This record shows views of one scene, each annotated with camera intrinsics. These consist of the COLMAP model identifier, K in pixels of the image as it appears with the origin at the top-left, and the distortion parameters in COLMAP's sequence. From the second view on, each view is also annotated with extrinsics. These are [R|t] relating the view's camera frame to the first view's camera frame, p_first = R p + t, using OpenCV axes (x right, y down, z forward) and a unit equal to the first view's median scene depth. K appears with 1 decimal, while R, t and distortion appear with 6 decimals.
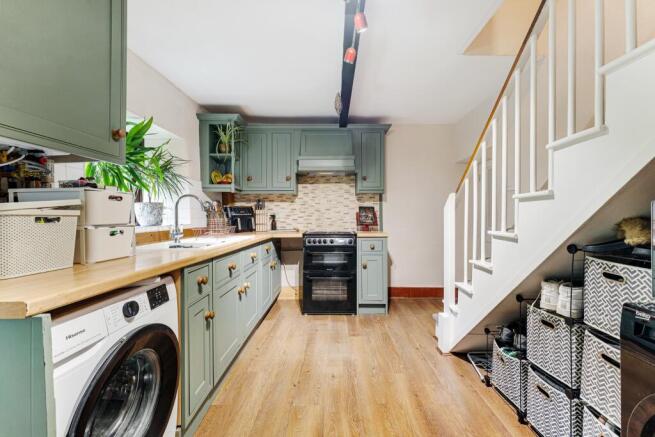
lens RADIAL K [[265.5, 0, 329.2], [0, 265.5, 212.7], [0, 0, 1]] dist [-0.001053, -0.000131]
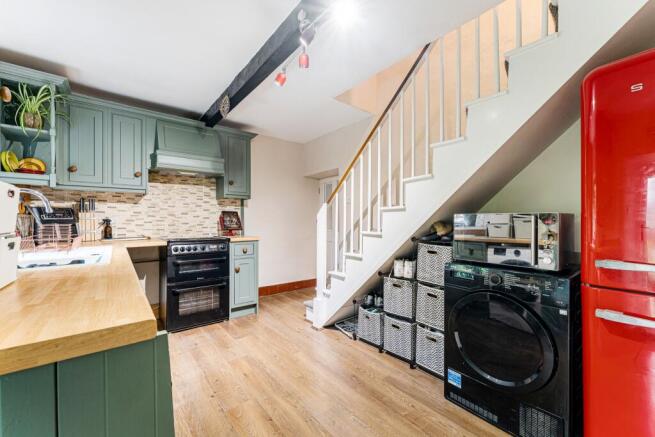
lens RADIAL K [[270.0, 0, 327.5], [0, 270.0, 218.5], [0, 0, 1]] dist [-0.000806, -0.000052]
pose [[0.767672, 0.006373, 0.640811, -0.291961], [-0.009257, 0.999956, 0.001145, -0.000786], [-0.640776, -0.006811, 0.767698, -0.011218]]
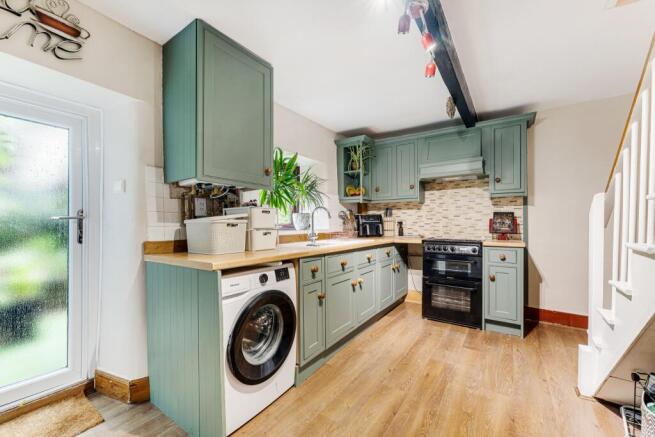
lens RADIAL K [[264.1, 0, 330.5], [0, 264.1, 223.2], [0, 0, 1]] dist [-0.000258, -0.000045]
pose [[0.832984, 0.000922, -0.553296, 0.189894], [0.007267, 0.999894, 0.012607, -0.001821], [0.553249, -0.014522, 0.832889, -0.055563]]
